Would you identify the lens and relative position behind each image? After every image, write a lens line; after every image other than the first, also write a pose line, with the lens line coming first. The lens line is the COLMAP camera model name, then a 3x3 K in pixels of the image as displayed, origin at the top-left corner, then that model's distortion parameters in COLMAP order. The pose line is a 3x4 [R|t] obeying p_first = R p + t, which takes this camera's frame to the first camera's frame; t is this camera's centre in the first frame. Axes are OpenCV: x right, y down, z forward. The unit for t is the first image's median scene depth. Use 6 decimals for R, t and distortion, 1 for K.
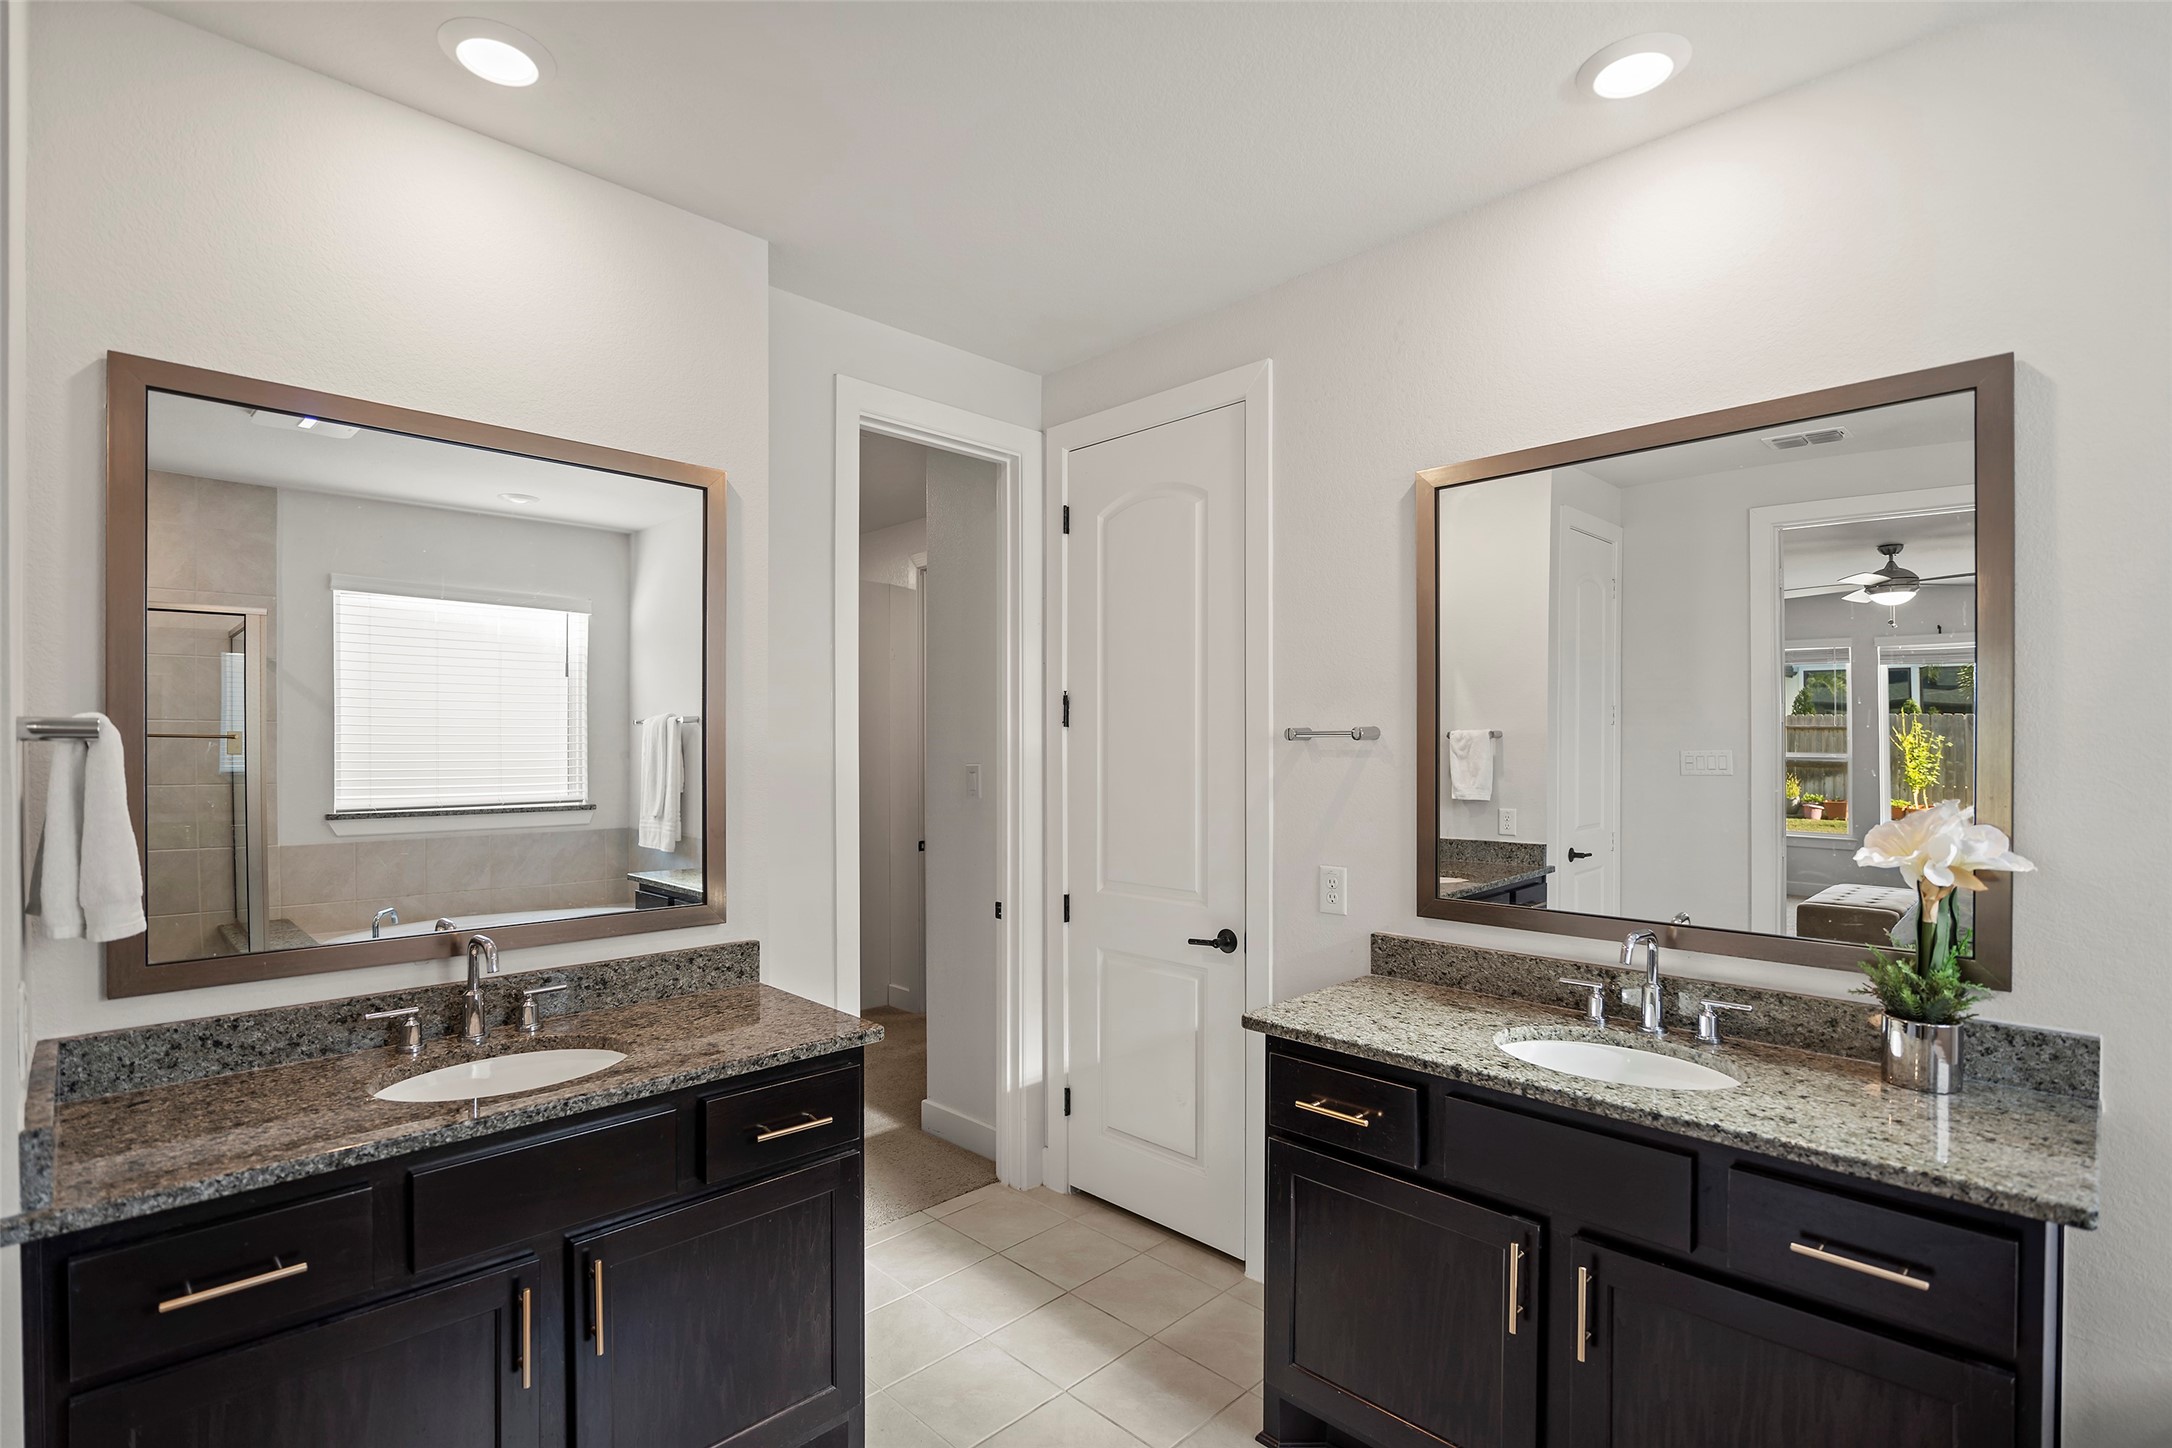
lens RADIAL K [[1030.0, 0, 1076.5], [0, 1030.0, 744.2], [0, 0, 1]] dist [-0.000261, -0.000330]
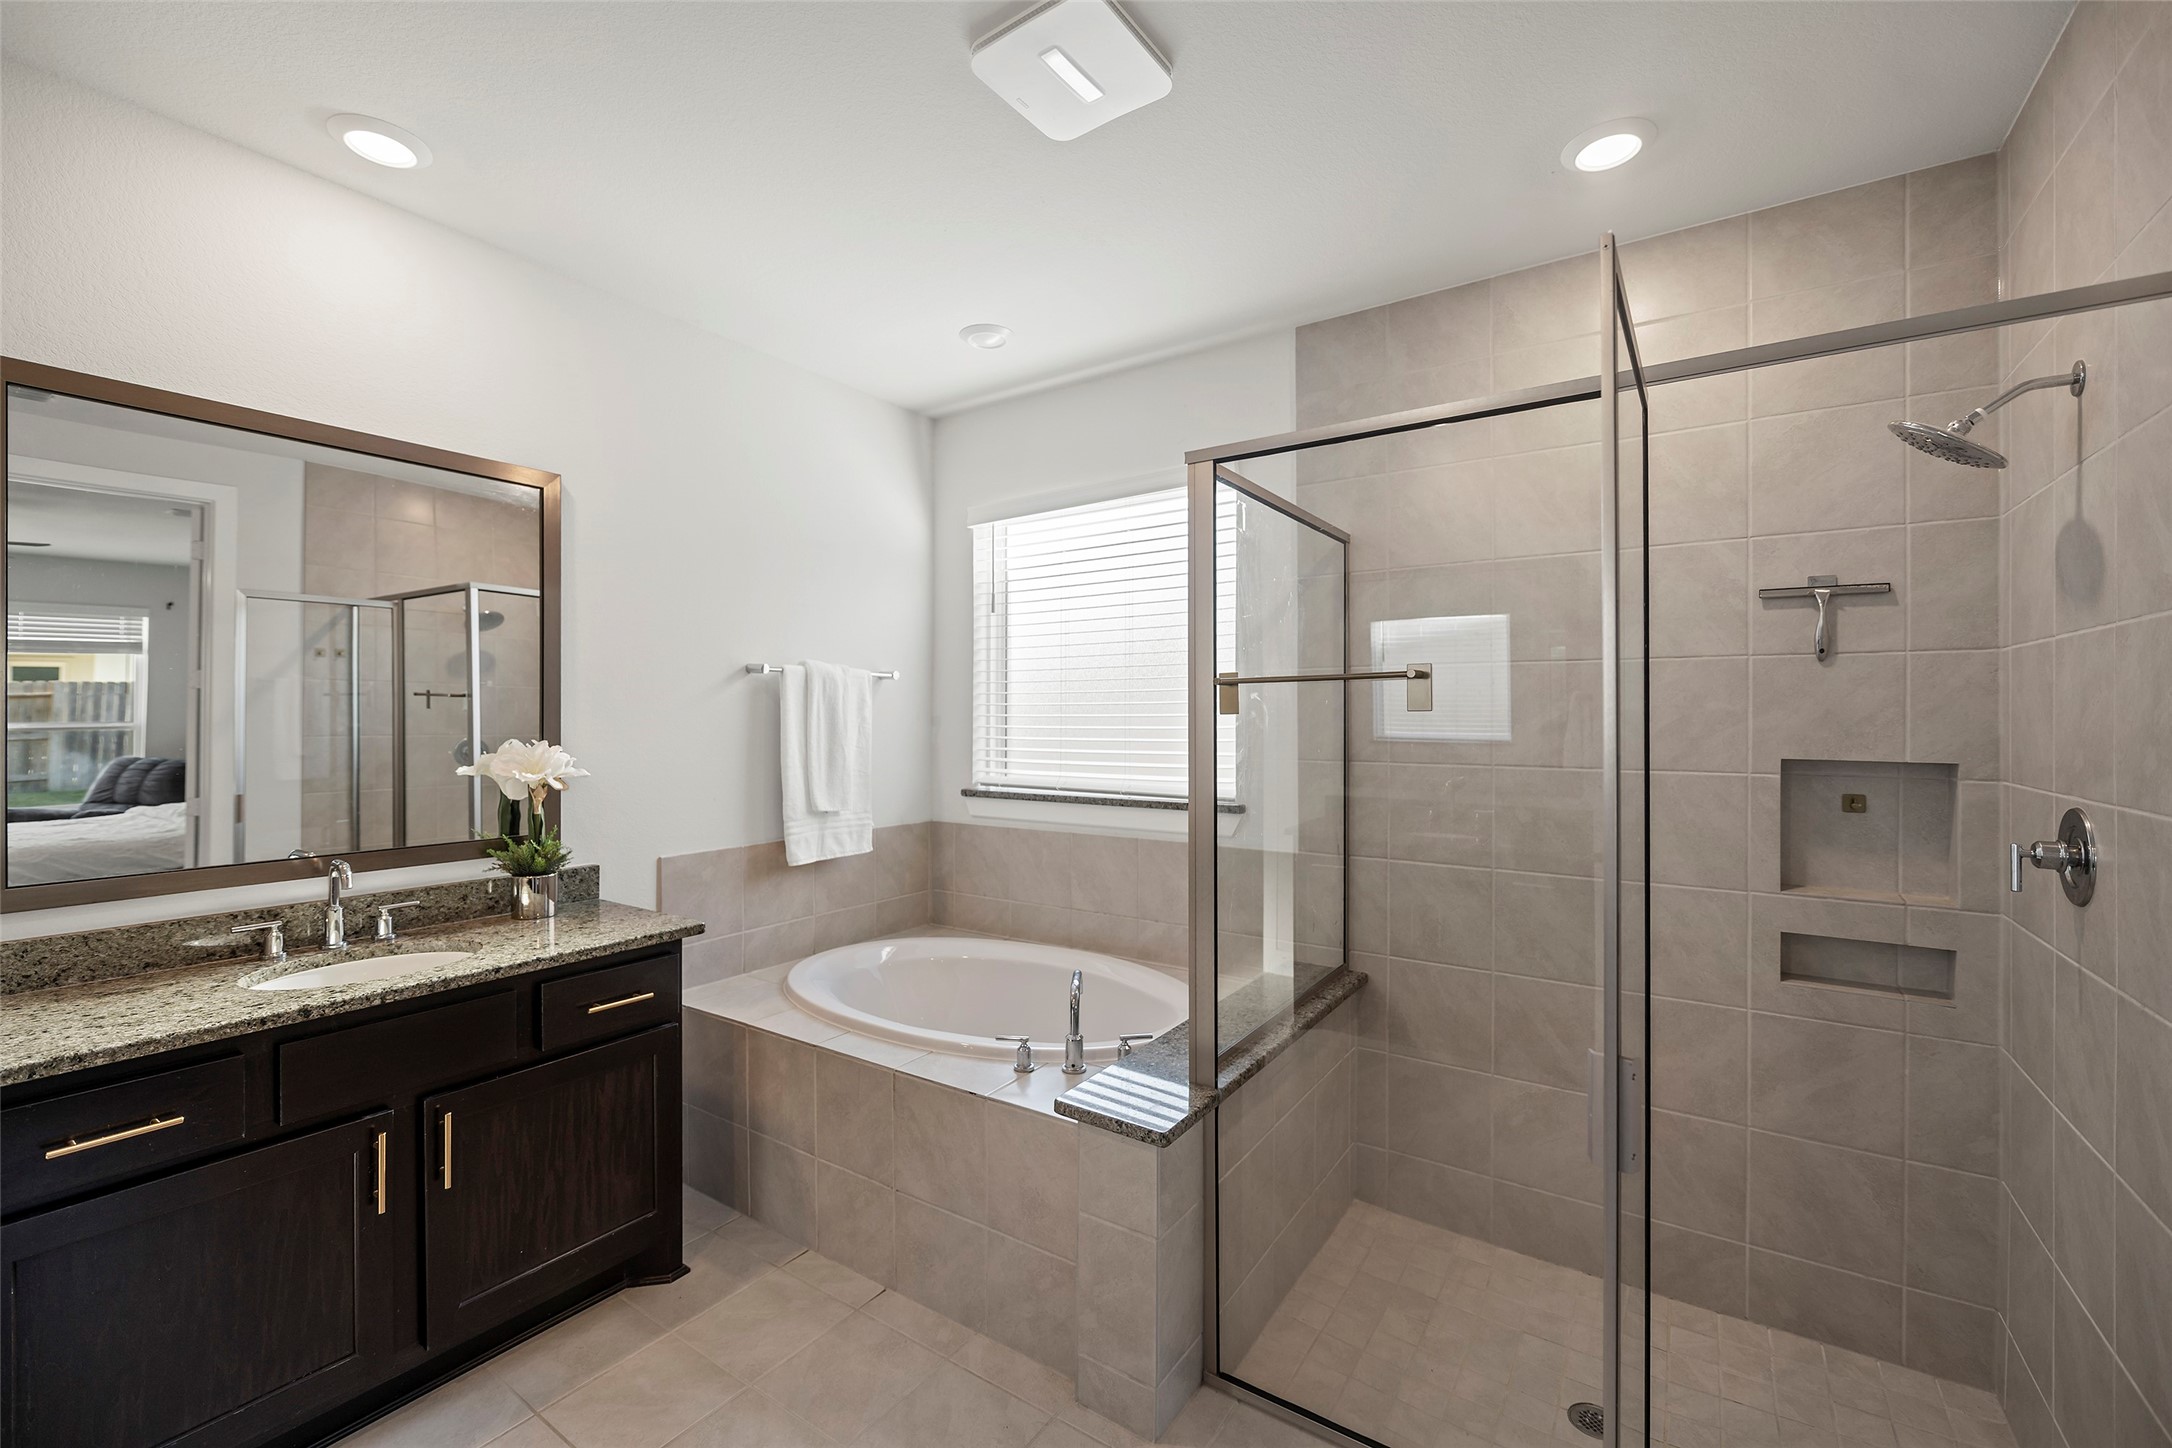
lens RADIAL K [[885.1, 0, 1082.2], [0, 885.1, 716.5], [0, 0, 1]] dist [-0.003881, -0.000398]
pose [[-0.192397, 0.004050, 0.981309, -0.630508], [0.003033, 0.999989, -0.003533, 0.026082], [-0.981312, 0.002296, -0.192408, 0.394129]]
